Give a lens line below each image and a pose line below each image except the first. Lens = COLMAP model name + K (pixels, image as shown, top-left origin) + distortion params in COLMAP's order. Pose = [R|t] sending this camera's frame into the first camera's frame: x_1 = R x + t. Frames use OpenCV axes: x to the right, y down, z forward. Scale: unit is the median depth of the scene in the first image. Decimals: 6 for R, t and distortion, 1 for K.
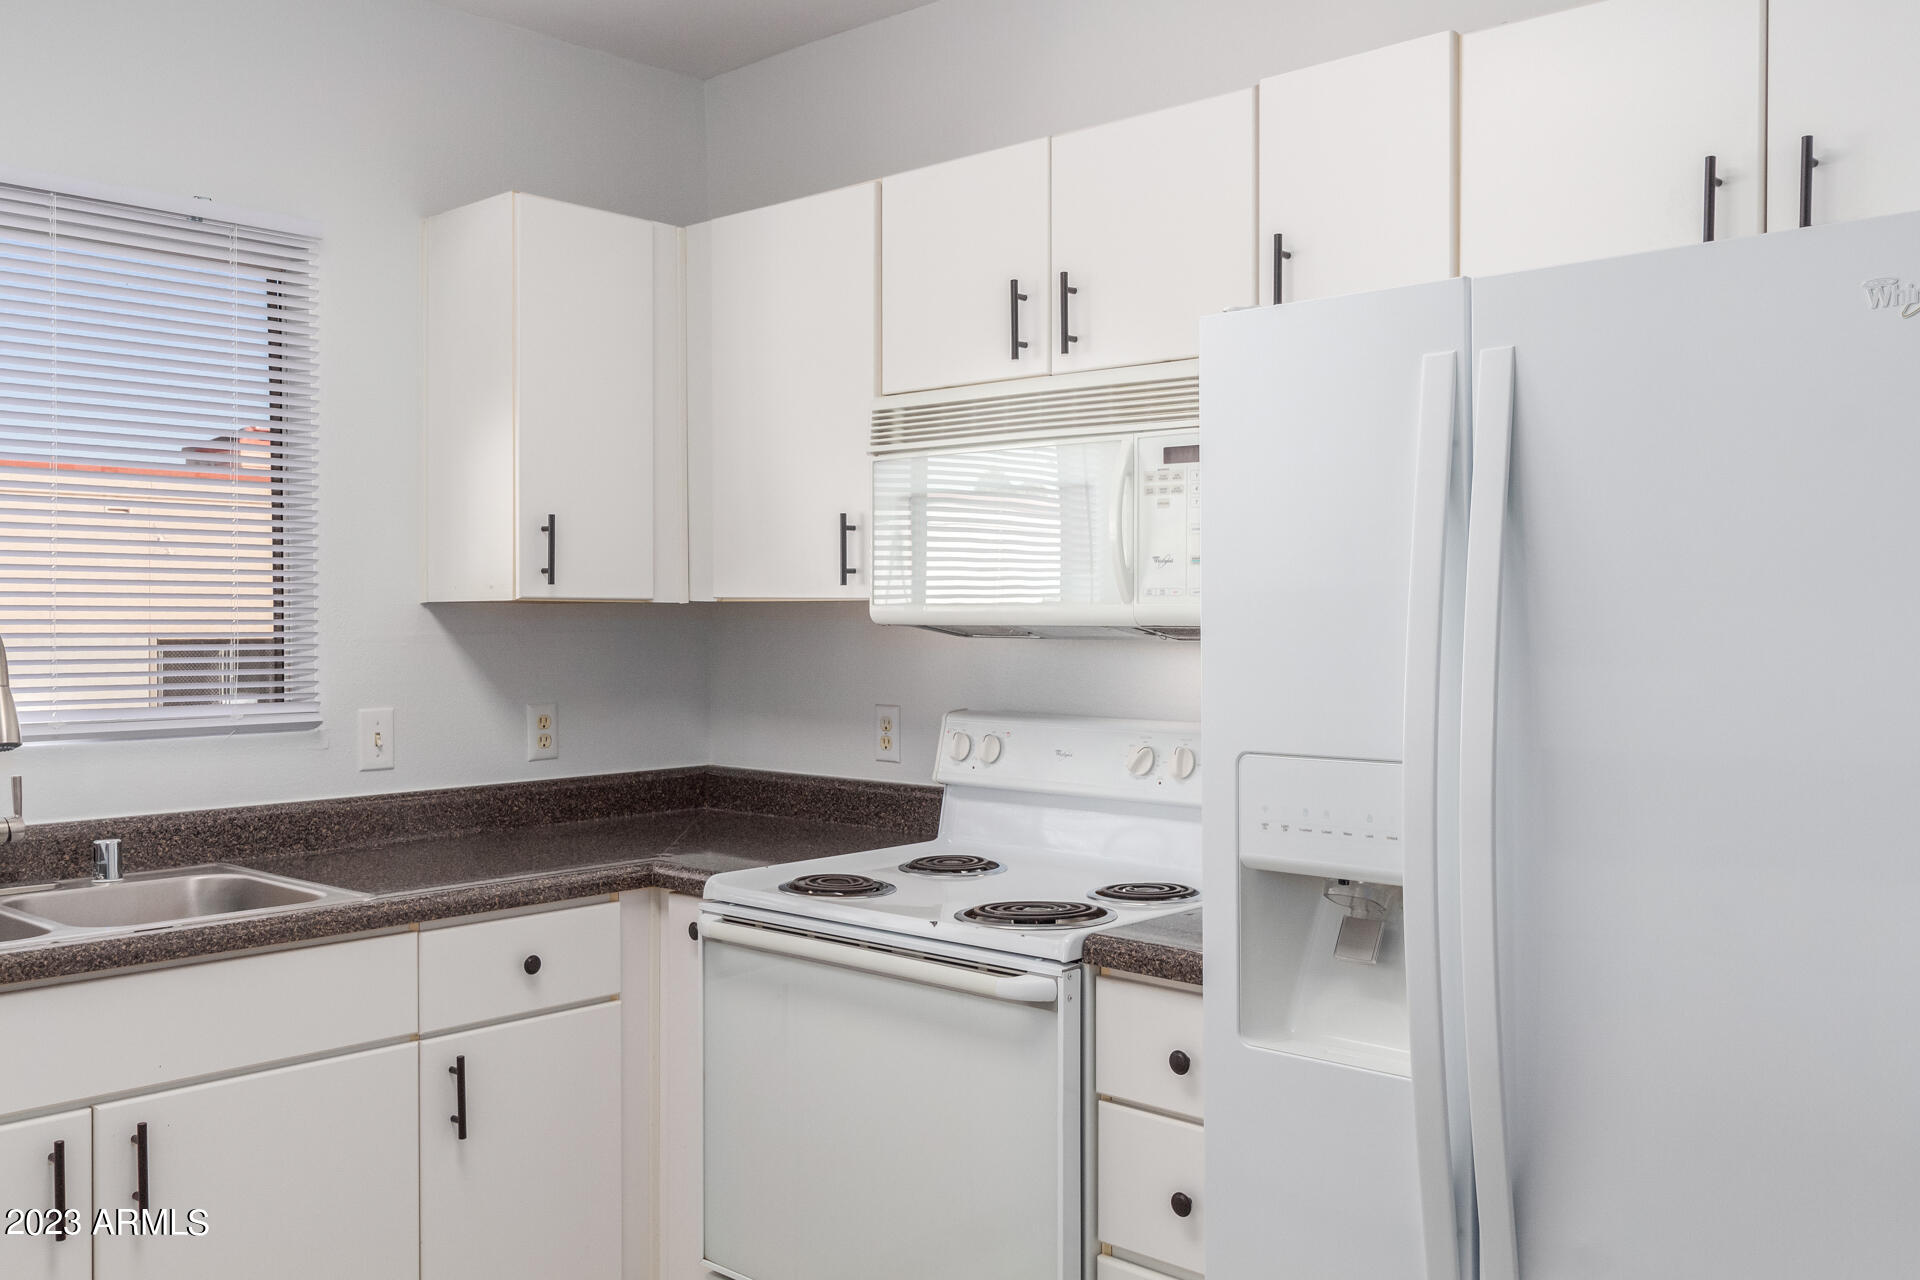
lens RADIAL K [[1687.9, 0, 957.7], [0, 1687.9, 626.7], [0, 0, 1]] dist [-0.002525, 0.010659]
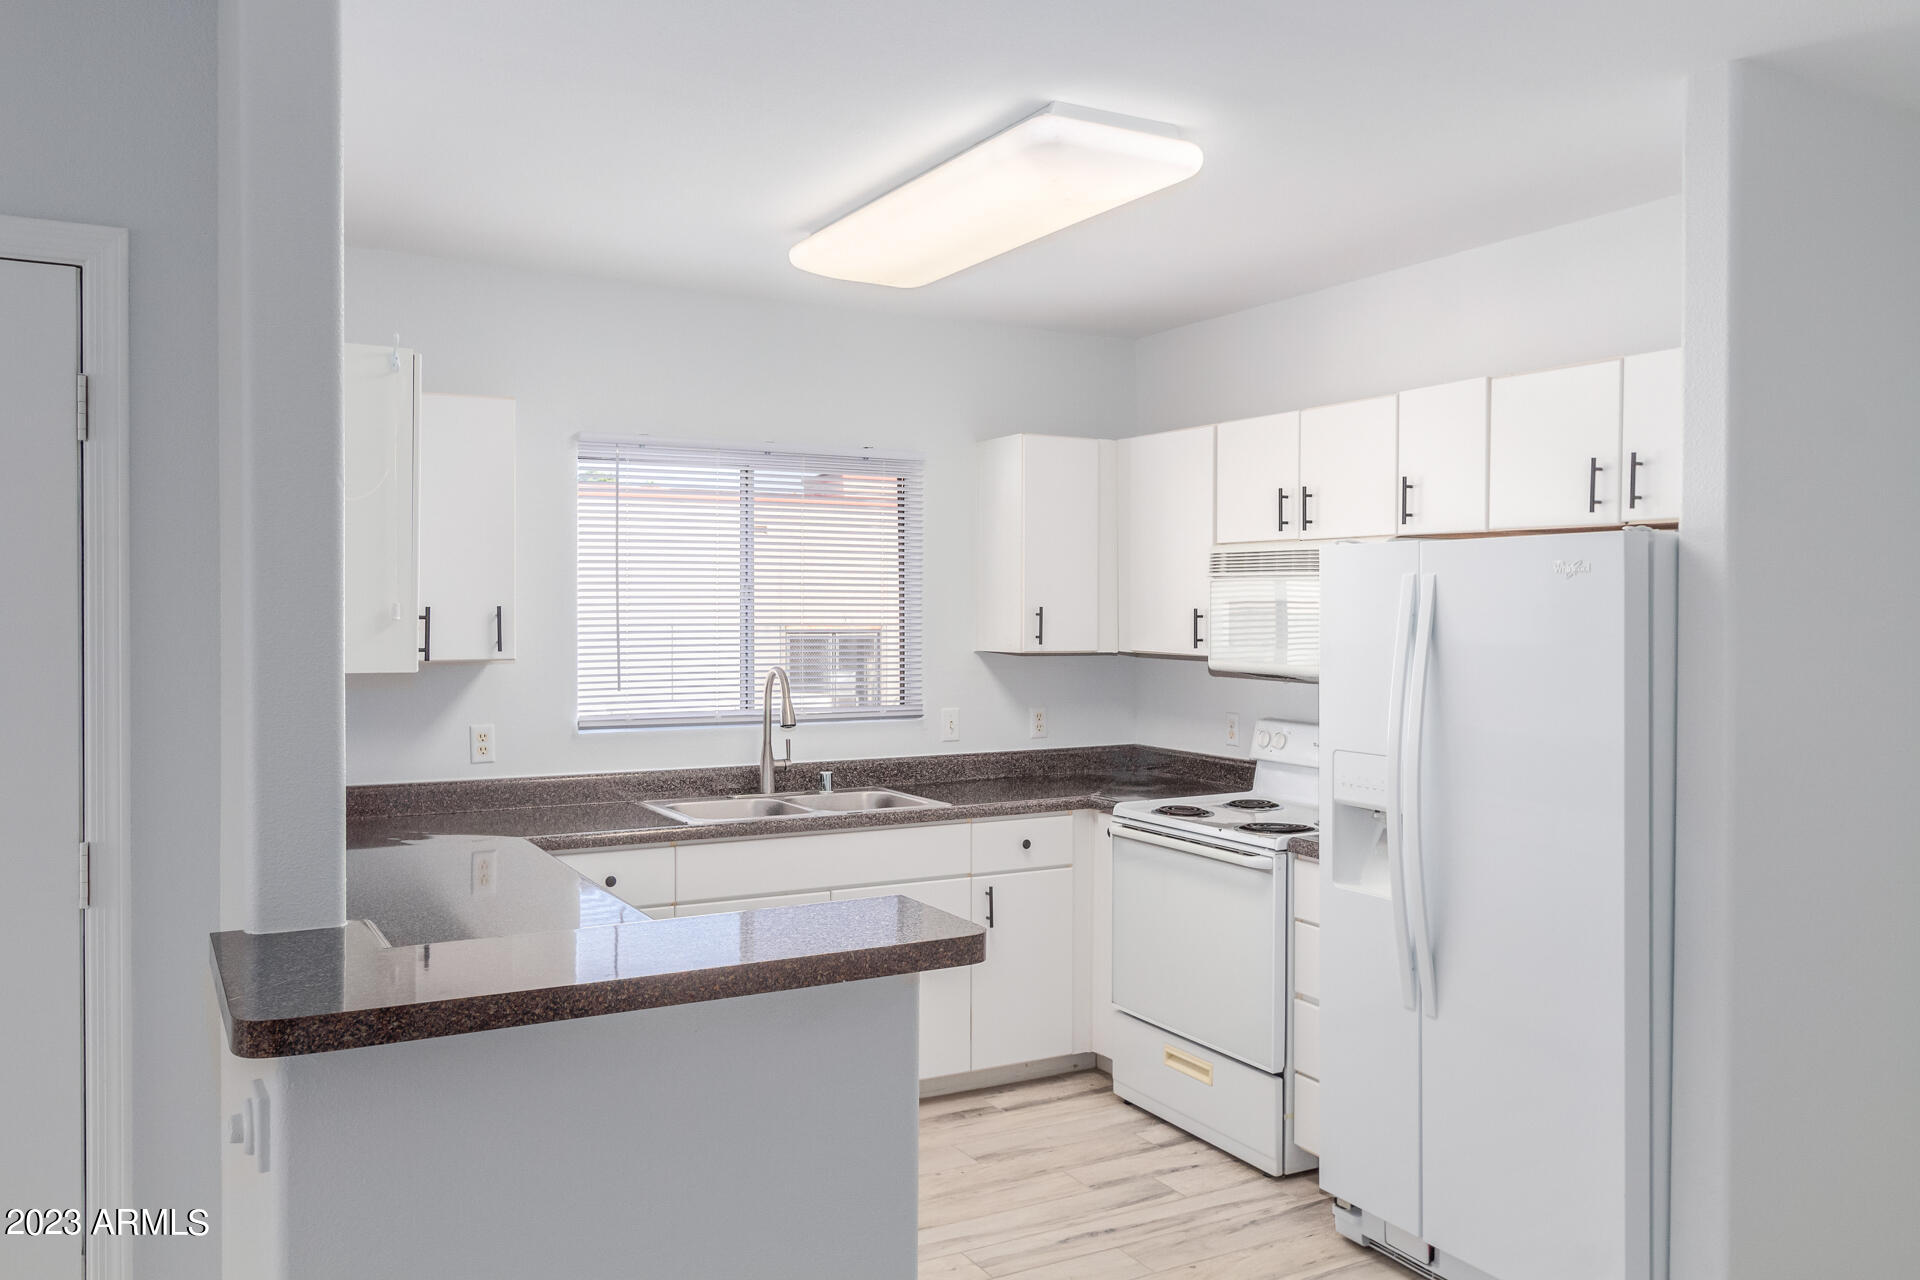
lens RADIAL K [[1477.5, 0, 957.6], [0, 1477.5, 628.8], [0, 0, 1]] dist [-0.000116, -0.001058]
pose [[0.948798, 0.008575, -0.315766, 0.208456], [-0.005600, 0.999931, 0.010328, -0.065833], [0.315832, -0.008031, 0.948781, -0.641061]]
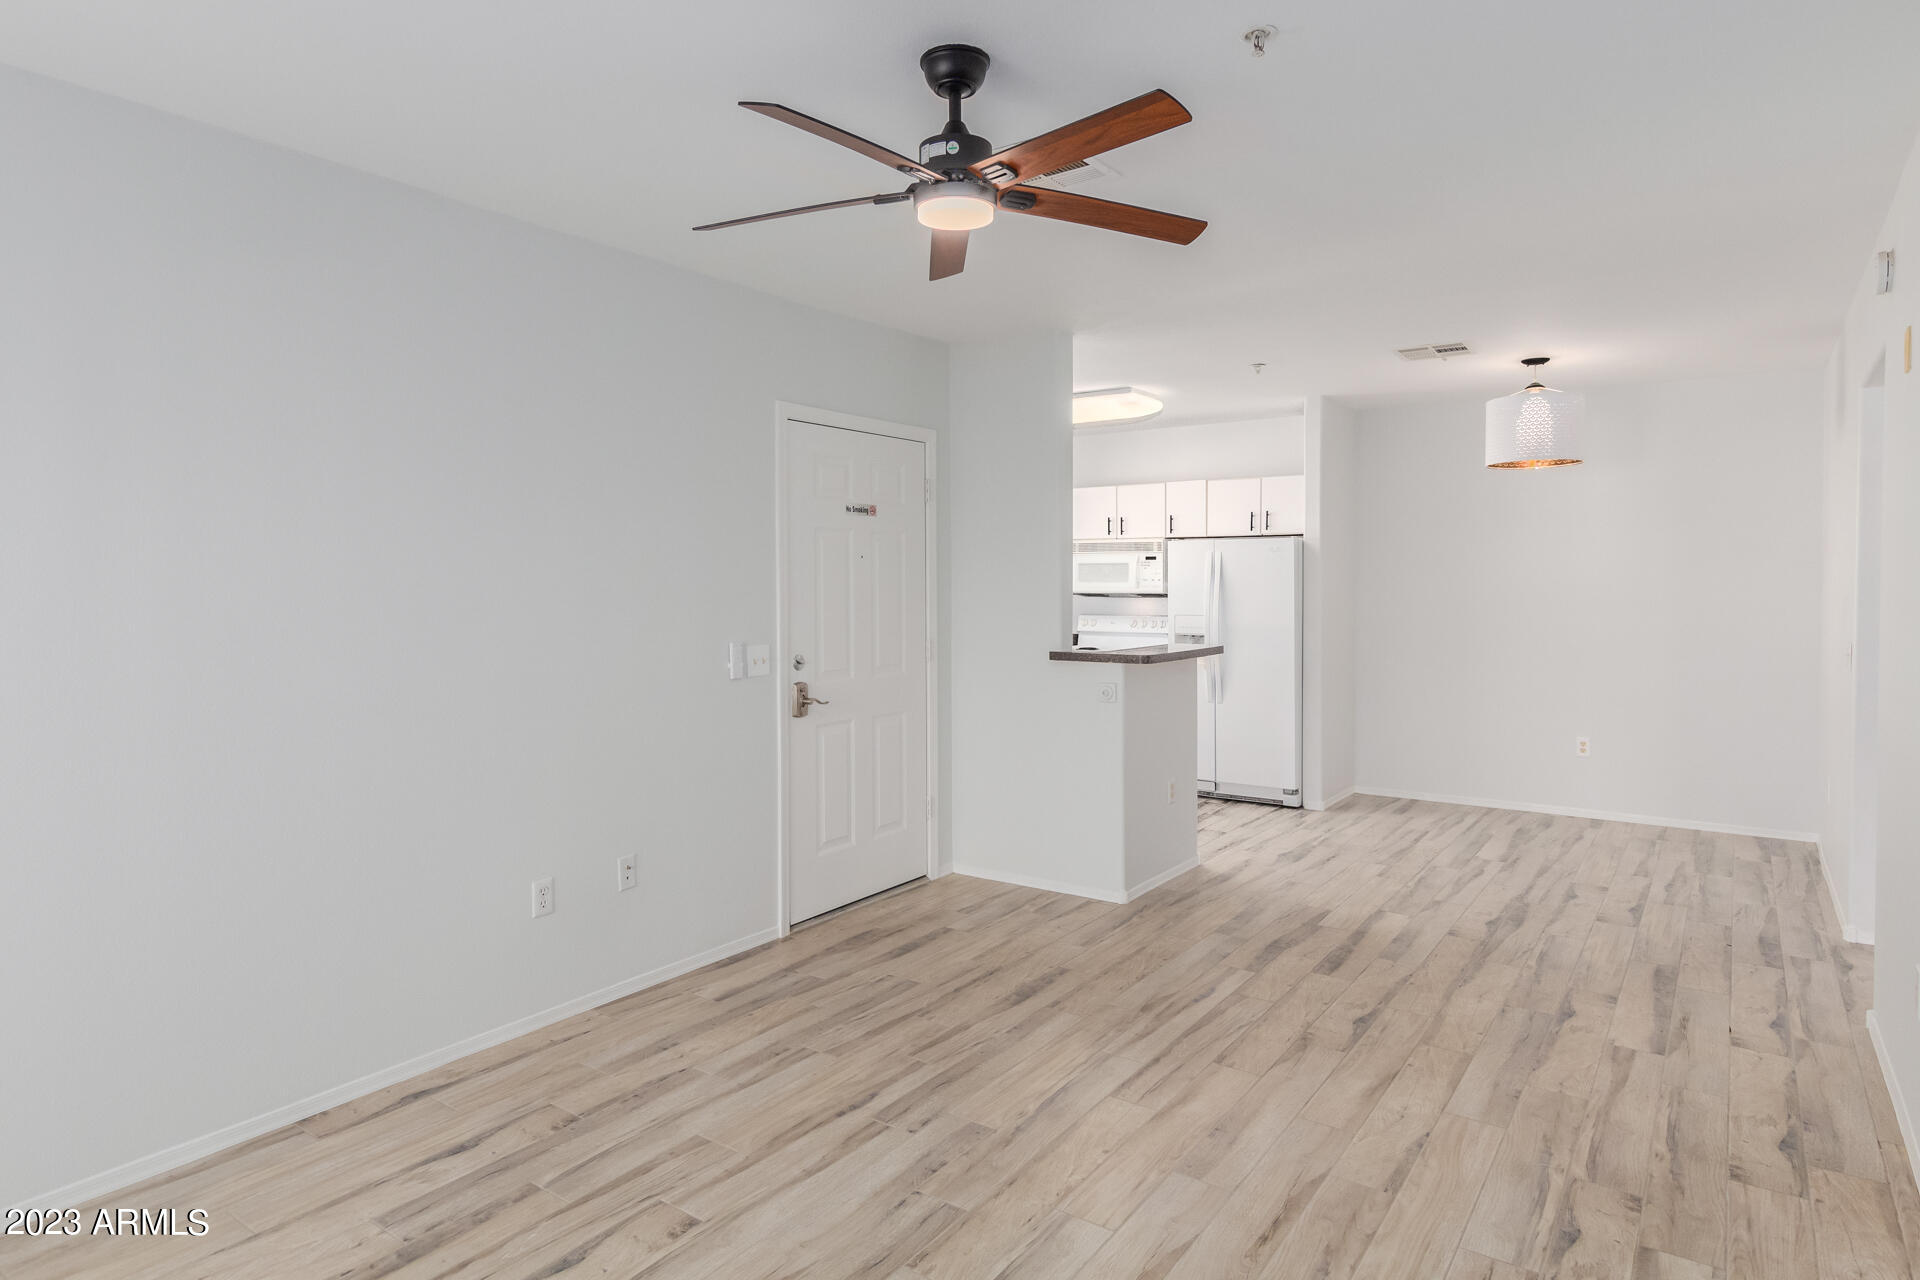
lens RADIAL K [[1088.4, 0, 962.9], [0, 1088.4, 606.5], [0, 0, 1]] dist [0.002443, 0.000301]
pose [[0.992330, -0.005563, 0.123496, -0.712927], [0.003652, 0.999870, 0.015700, -0.013008], [-0.123567, -0.015129, 0.992221, -1.845934]]
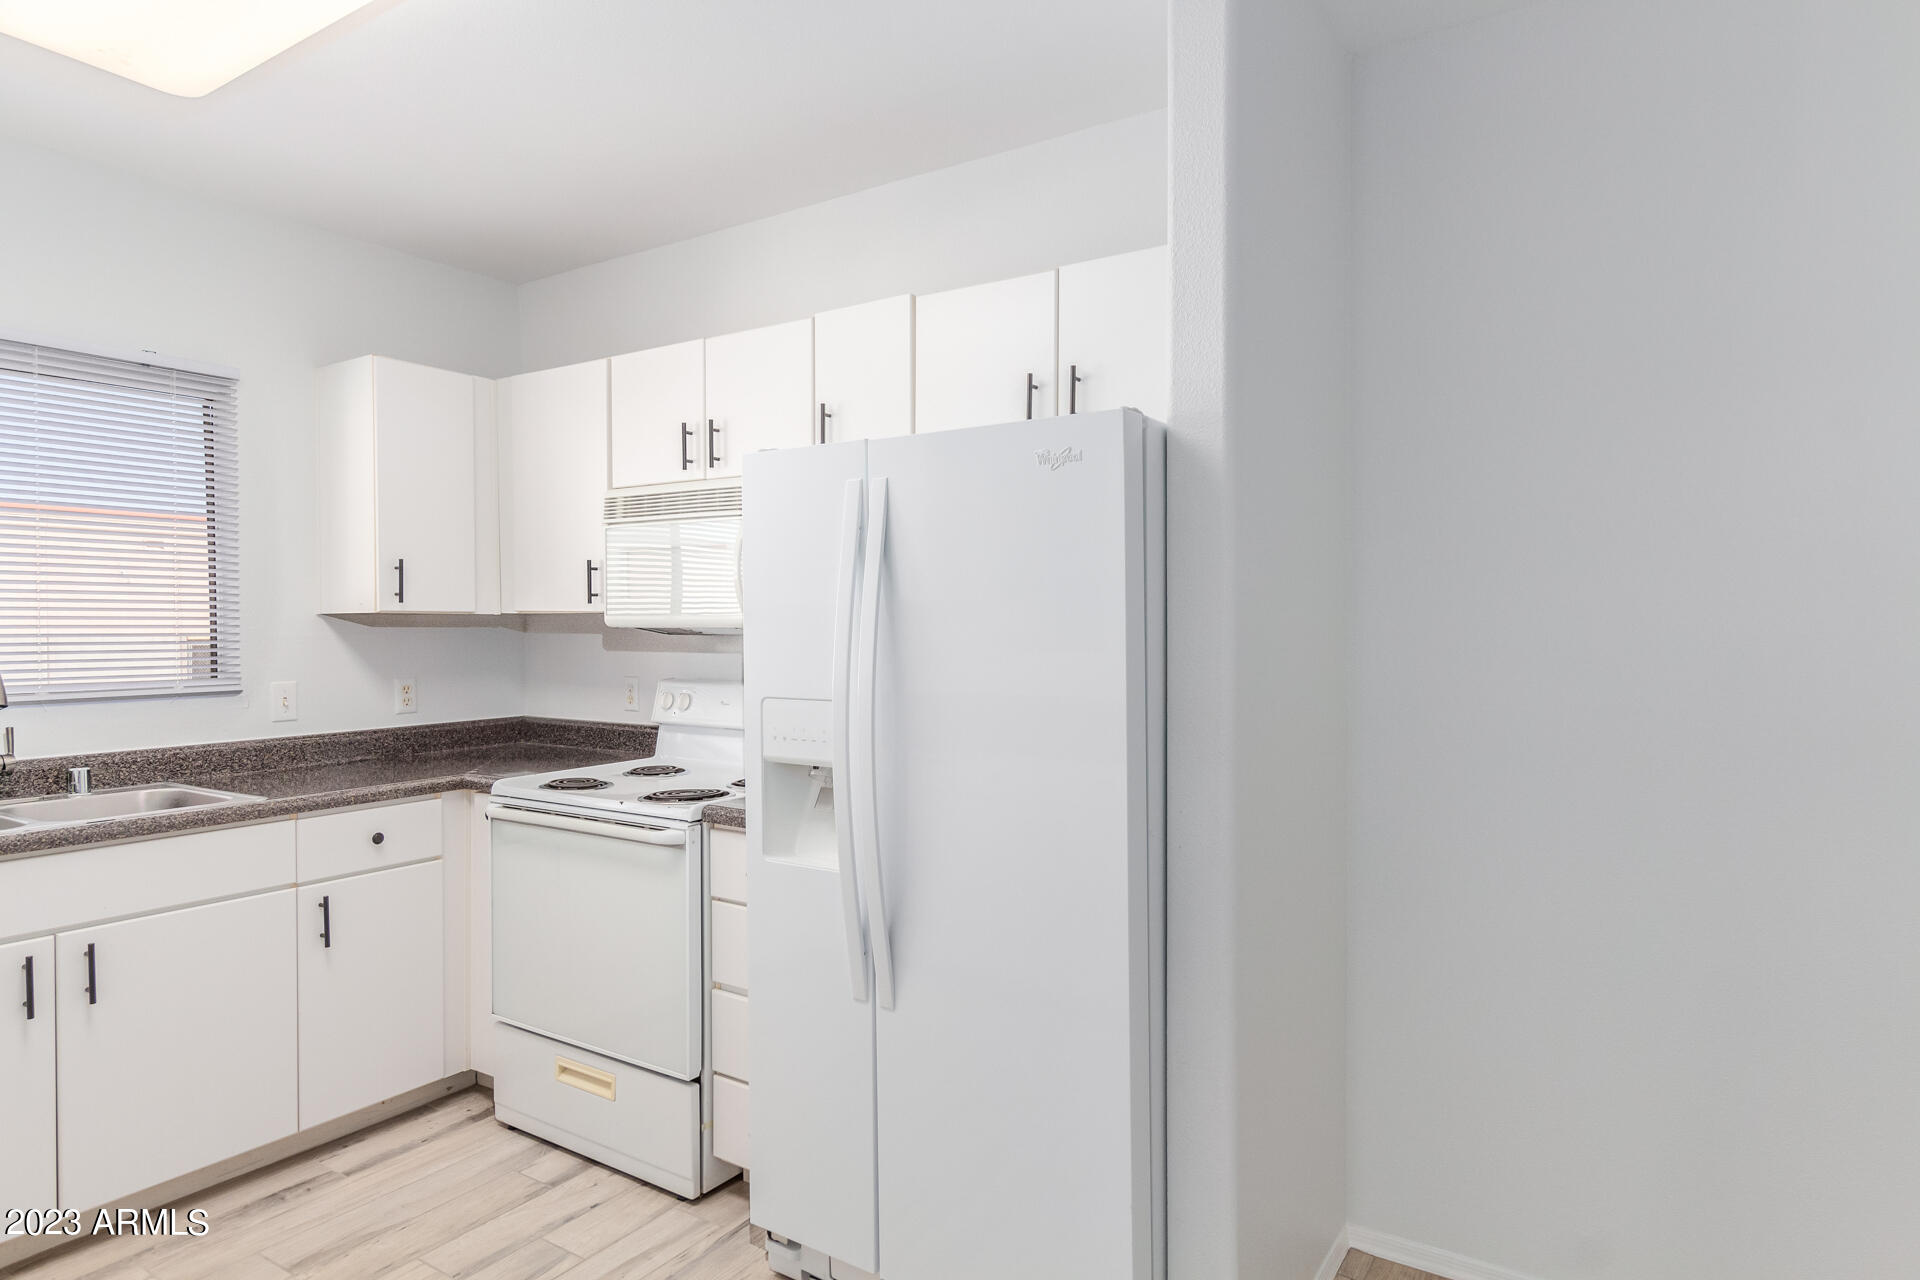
lens RADIAL K [[1093.8, 0, 966.5], [0, 1093.8, 637.8], [0, 0, 1]] dist [0.014034, -0.001276]
pose [[0.986047, -0.004449, 0.166408, 0.128027], [0.003075, 0.999959, 0.008516, 0.001020], [-0.166439, -0.007885, 0.986020, -0.128031]]
